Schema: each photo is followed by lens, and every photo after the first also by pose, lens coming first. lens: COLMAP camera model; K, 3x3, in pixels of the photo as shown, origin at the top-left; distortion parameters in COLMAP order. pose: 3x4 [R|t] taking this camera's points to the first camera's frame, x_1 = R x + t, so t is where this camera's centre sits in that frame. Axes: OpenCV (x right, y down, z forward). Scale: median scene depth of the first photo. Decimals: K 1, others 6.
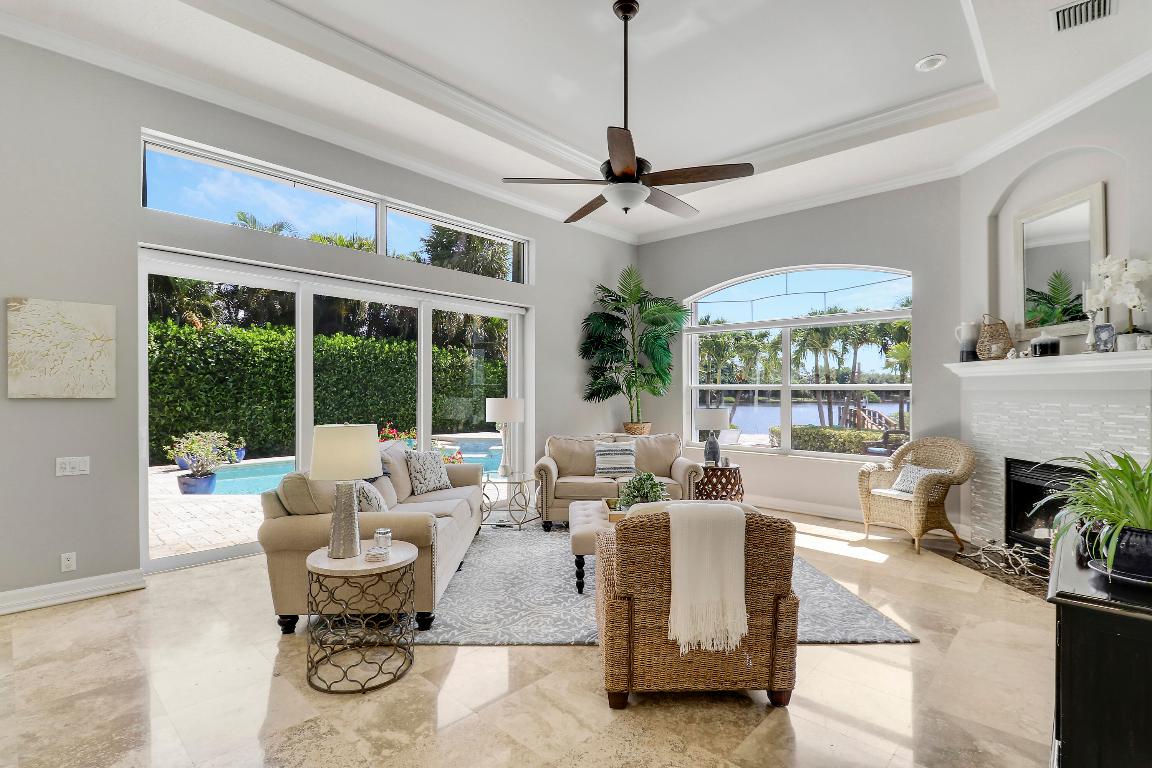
lens RADIAL K [[526.3, 0, 576.0], [0, 526.3, 384.0], [0, 0, 1]] dist [0.001657, 0.000099]
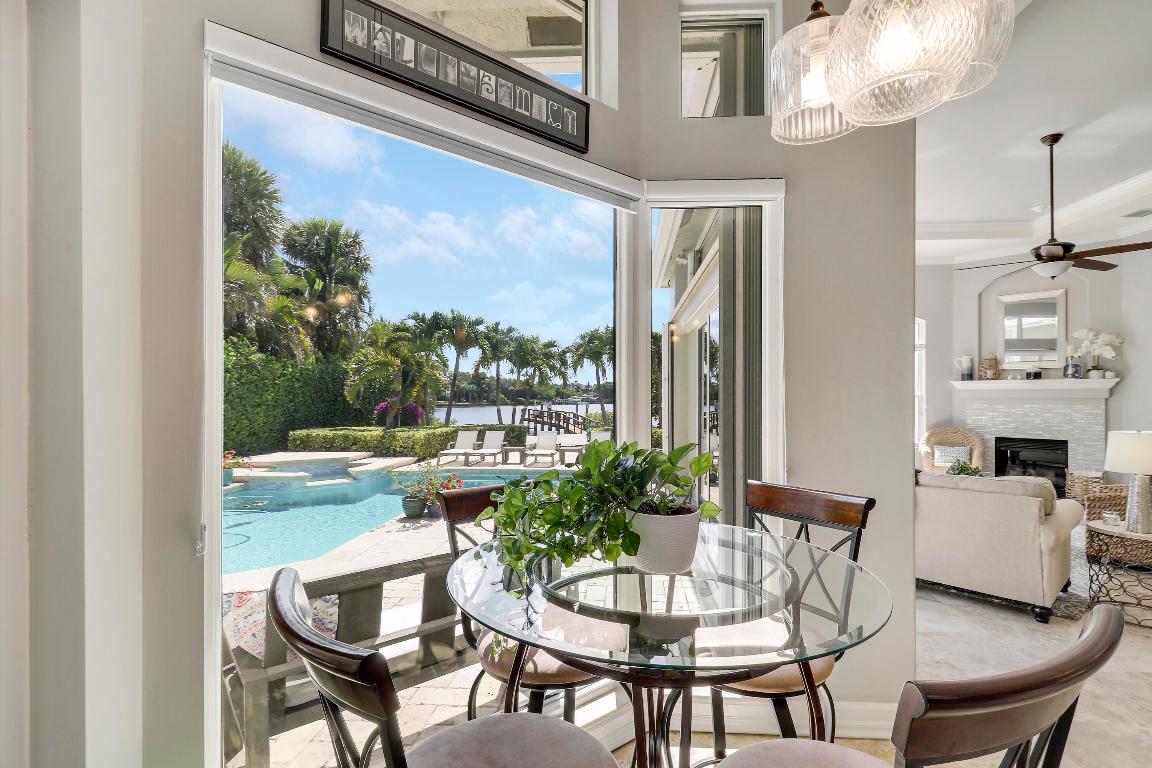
lens RADIAL K [[534.7, 0, 585.7], [0, 534.7, 392.2], [0, 0, 1]] dist [0.002132, -0.000809]
pose [[0.771393, -0.006098, 0.636330, -1.276207], [-0.002839, 0.999911, 0.013024, -0.024840], [-0.636353, -0.011853, 0.771307, 0.486603]]
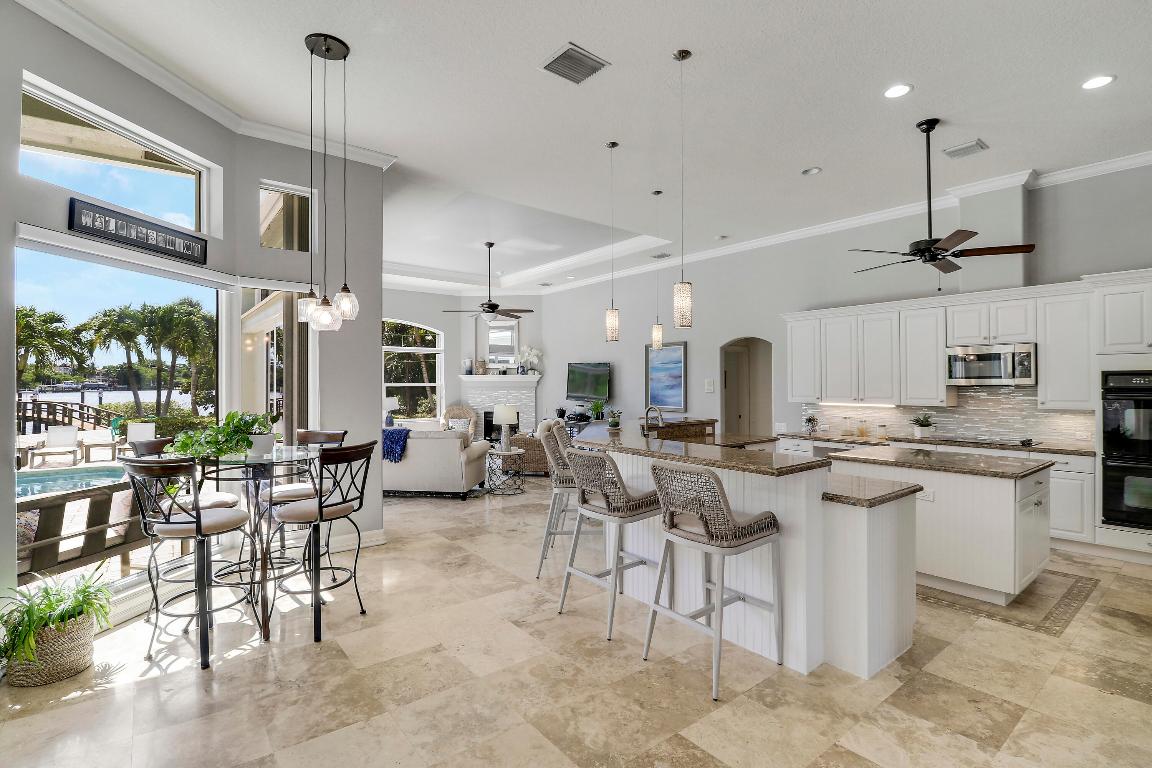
lens RADIAL K [[534.7, 0, 585.7], [0, 534.7, 392.2], [0, 0, 1]] dist [0.002132, -0.000809]
pose [[0.128682, -0.029723, 0.991240, -1.744473], [-0.018465, 0.999306, 0.032362, -0.054310], [-0.991514, -0.022467, 0.128044, 0.134014]]
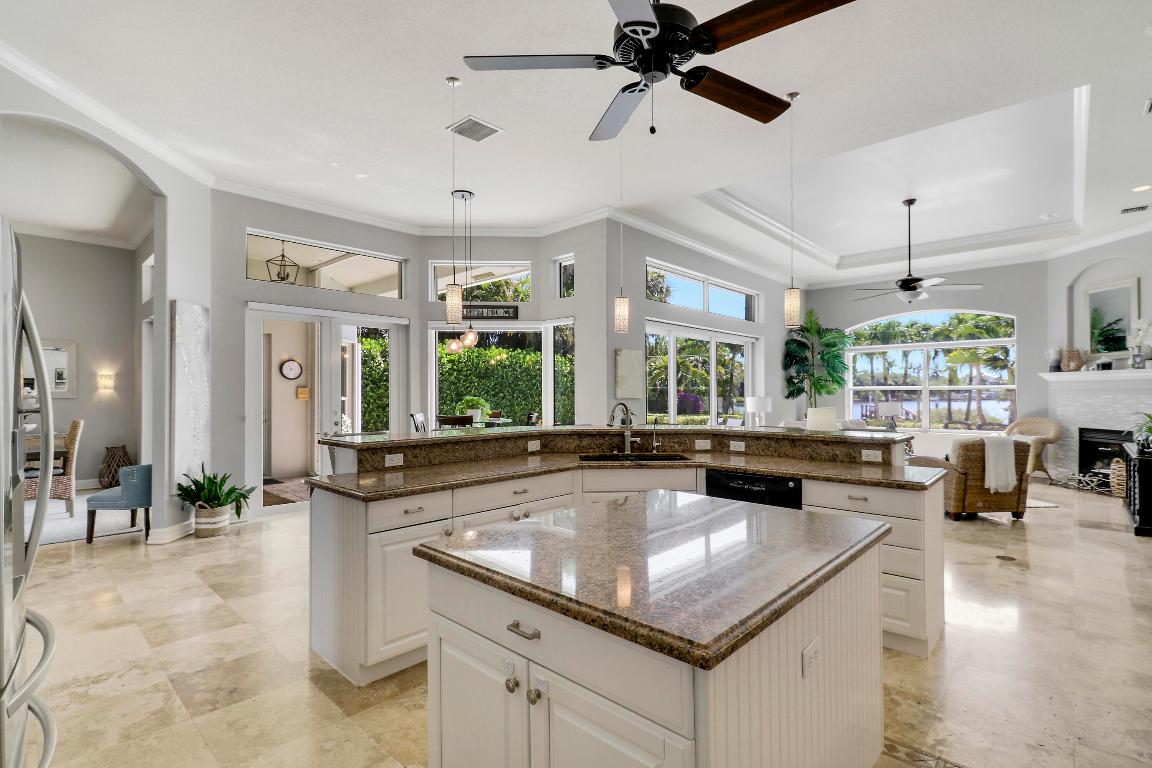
lens RADIAL K [[534.7, 0, 585.7], [0, 534.7, 392.2], [0, 0, 1]] dist [0.002132, -0.000809]
pose [[0.999702, -0.011785, 0.021366, -0.829964], [0.011483, 0.999833, 0.014194, -0.021209], [-0.021530, -0.013945, 0.999671, -0.714354]]
